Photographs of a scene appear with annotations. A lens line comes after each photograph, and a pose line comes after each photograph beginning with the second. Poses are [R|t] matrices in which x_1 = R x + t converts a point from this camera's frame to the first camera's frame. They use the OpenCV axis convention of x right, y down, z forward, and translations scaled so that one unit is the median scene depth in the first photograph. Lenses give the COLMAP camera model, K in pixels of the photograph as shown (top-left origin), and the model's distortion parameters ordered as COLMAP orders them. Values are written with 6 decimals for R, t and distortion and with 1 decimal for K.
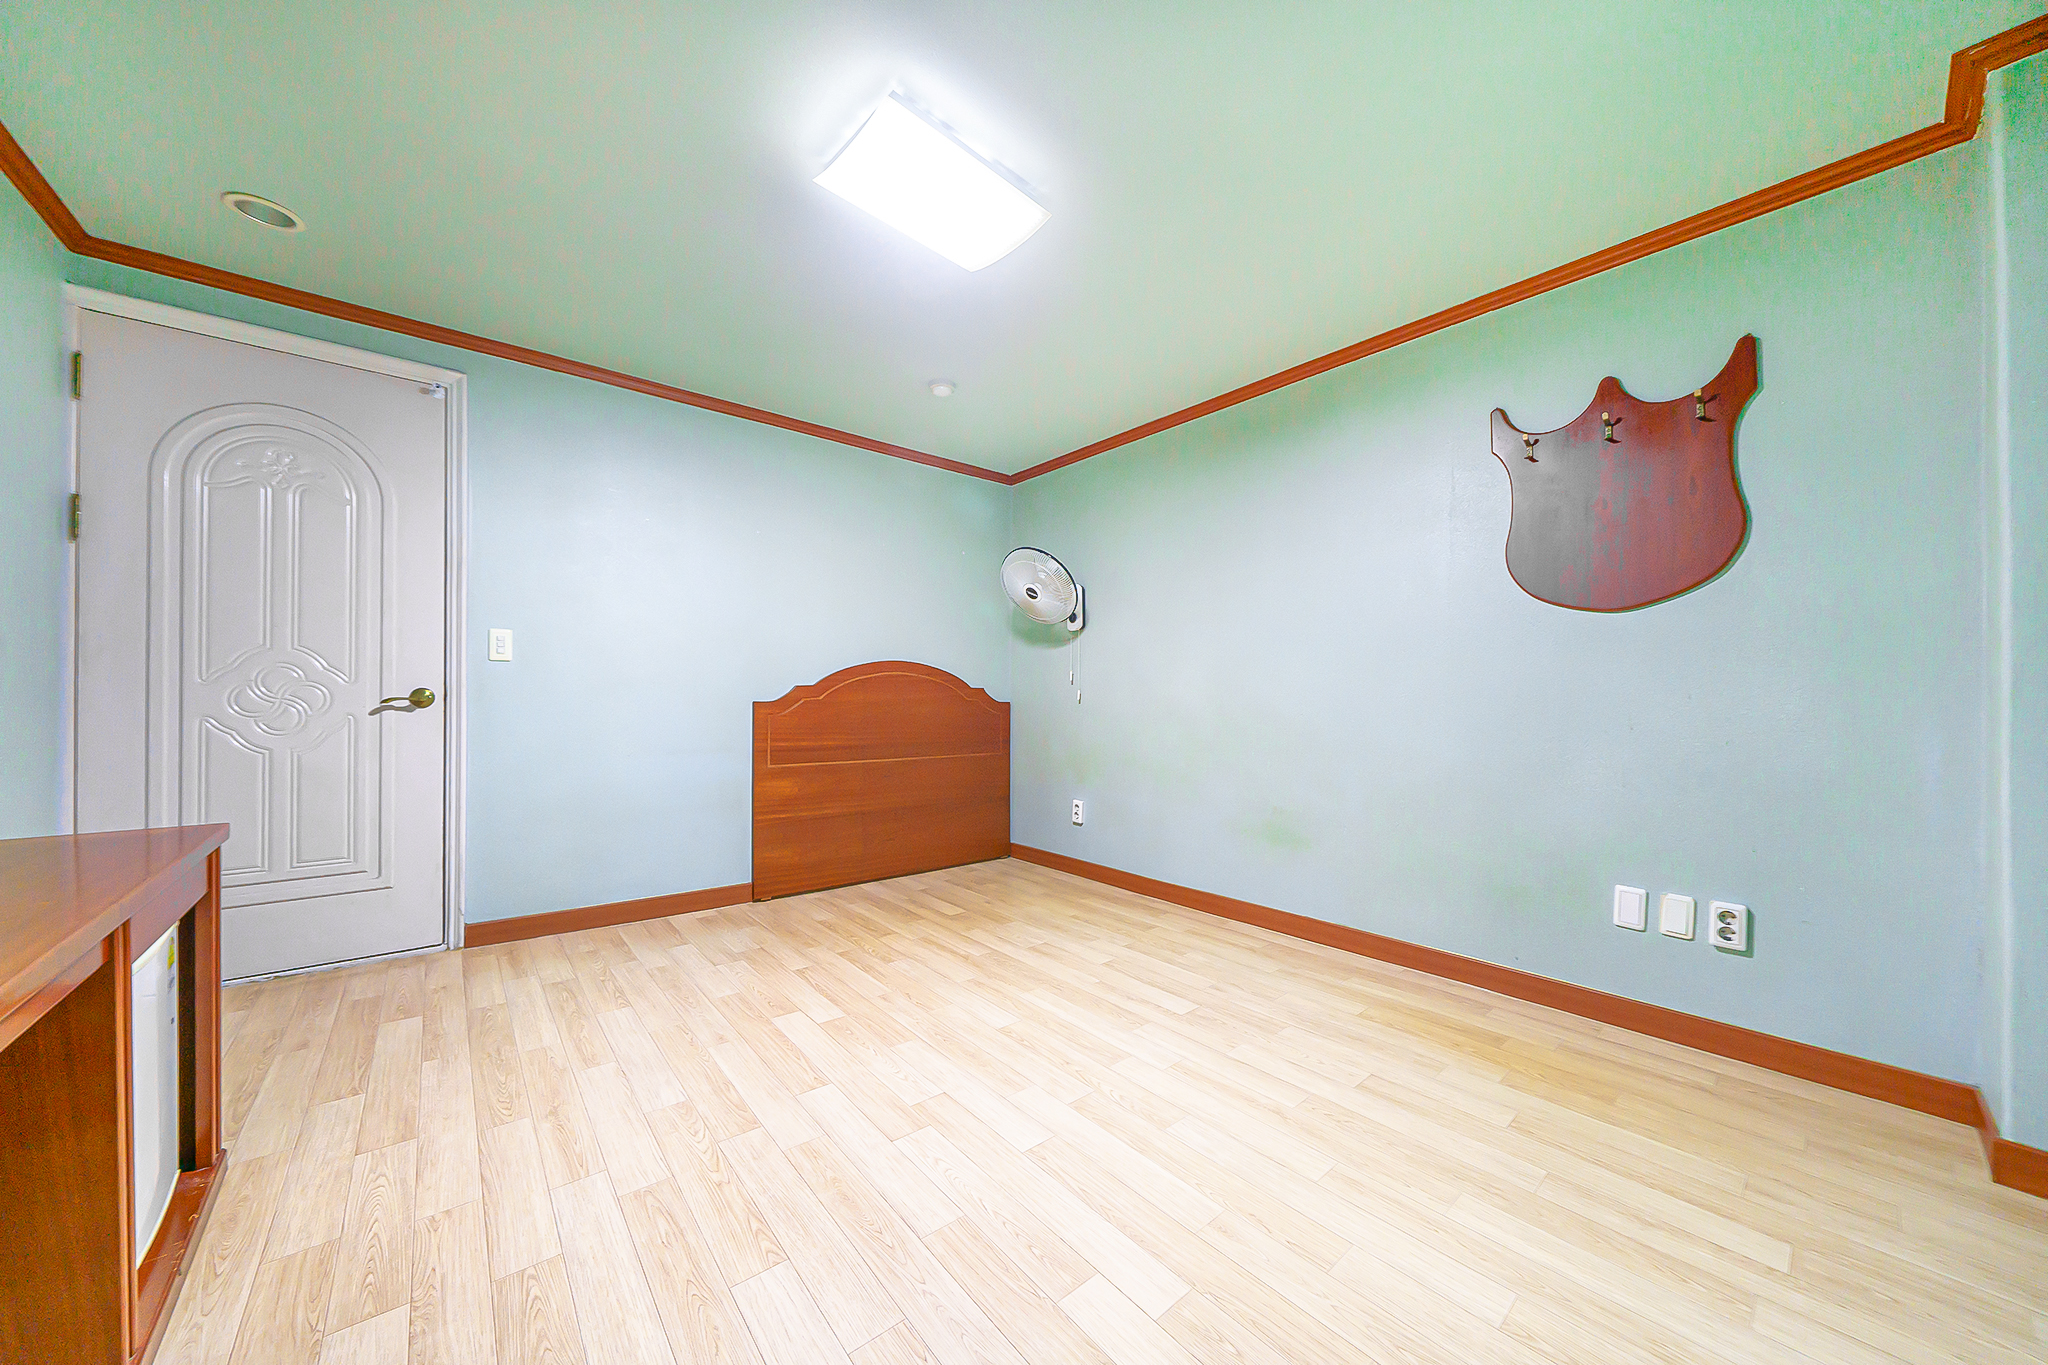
lens RADIAL K [[698.8, 0, 1024.0], [0, 698.8, 682.5], [0, 0, 1]] dist [-0.000935, -0.000059]
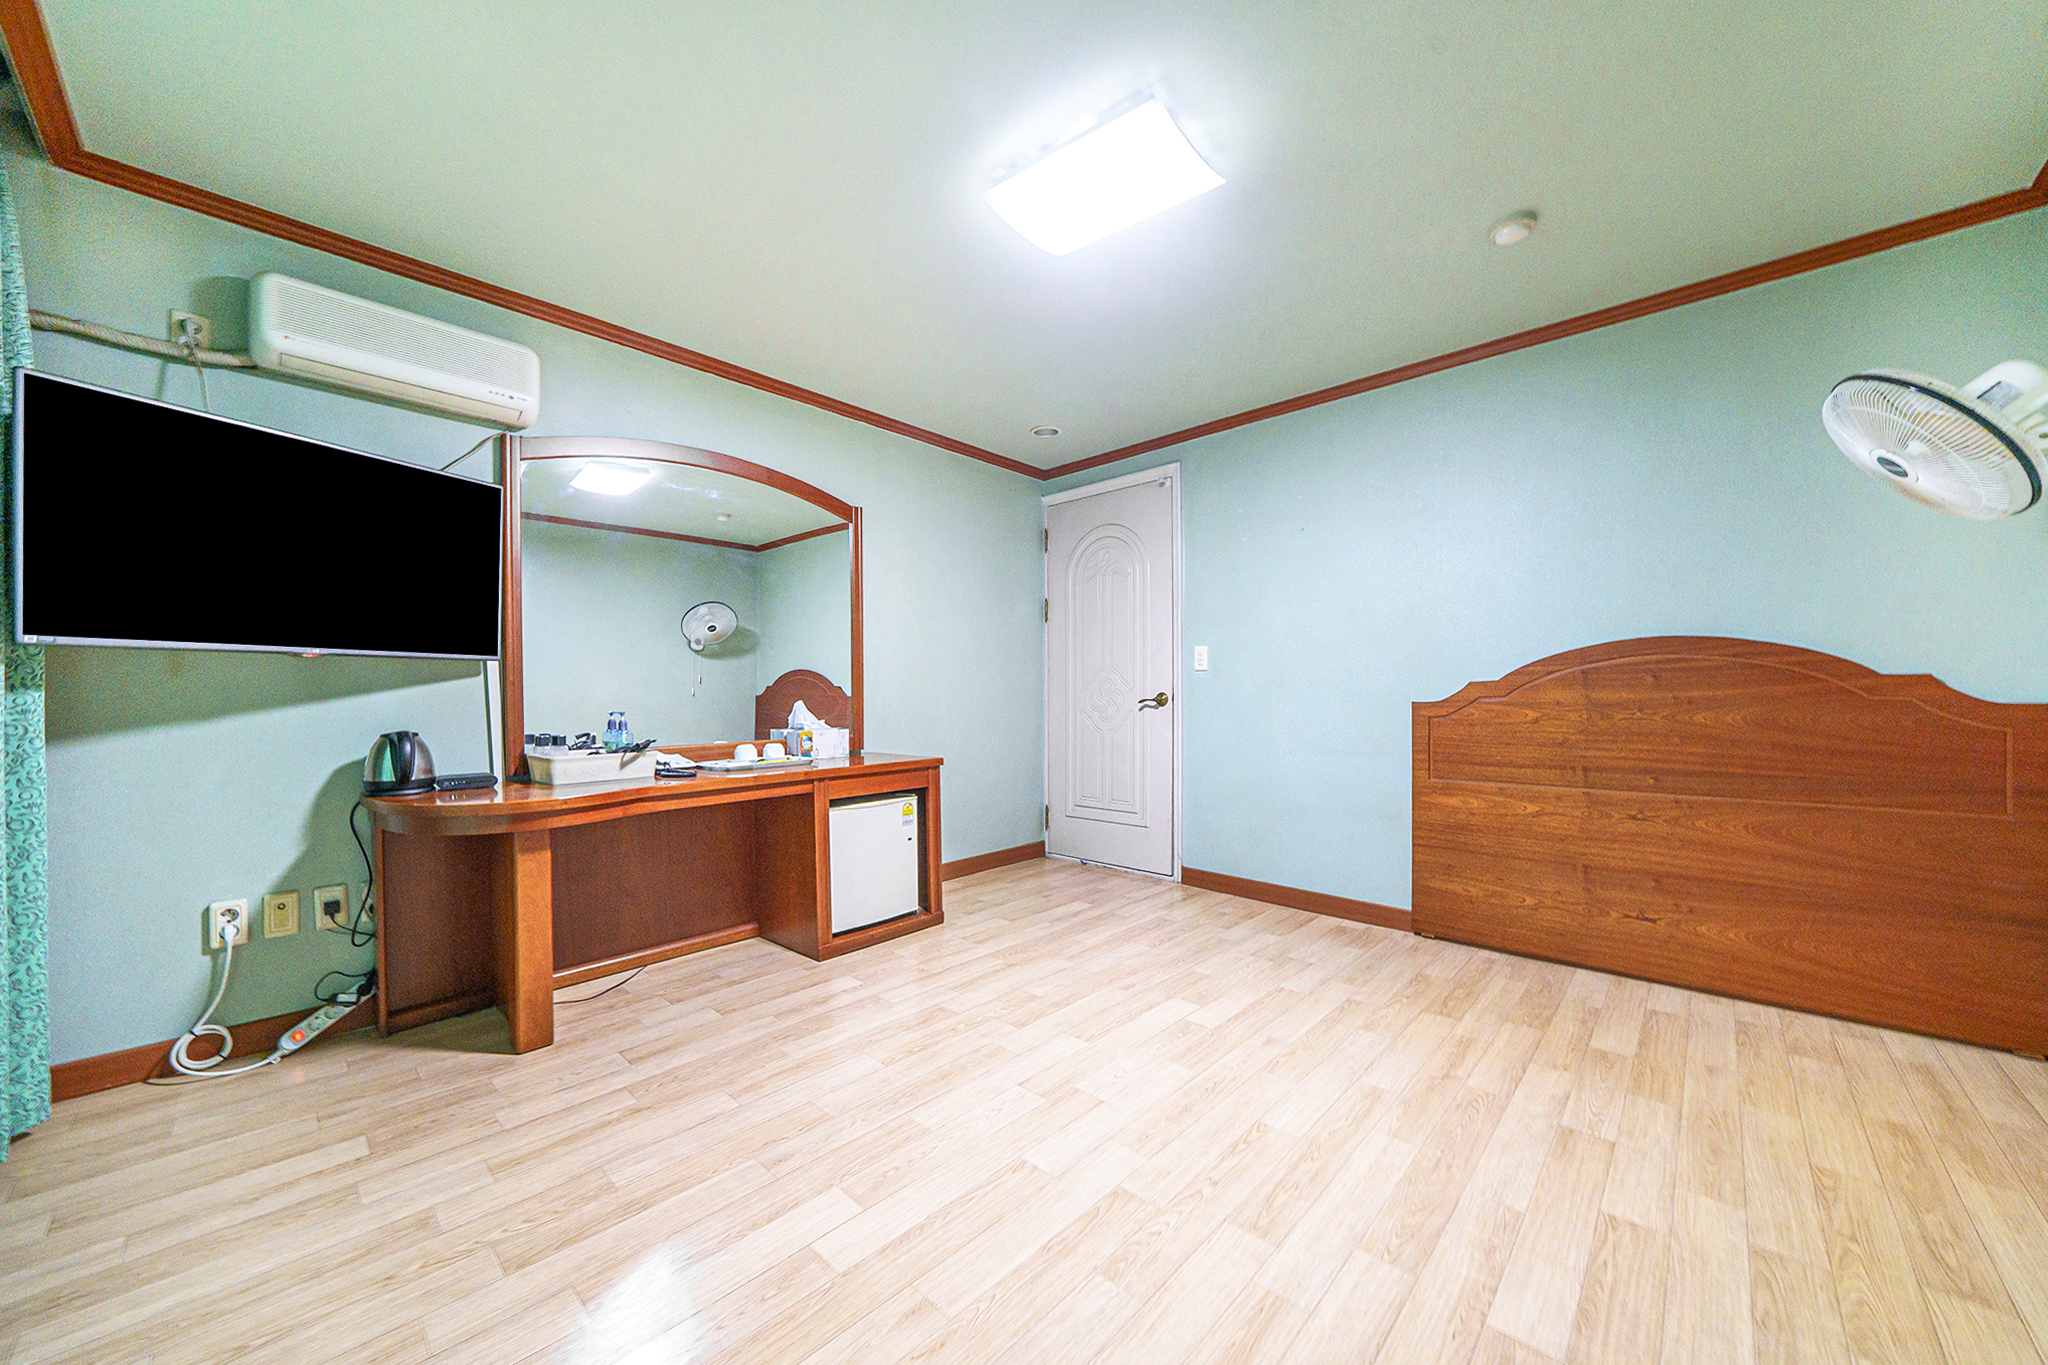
lens RADIAL K [[758.8, 0, 1024.0], [0, 758.8, 682.5], [0, 0, 1]] dist [0.000404, -0.000034]
pose [[0.114007, -0.026871, -0.993117, 0.626394], [0.021949, 0.999458, -0.024523, 0.018482], [0.993238, -0.019002, 0.114535, 0.520591]]
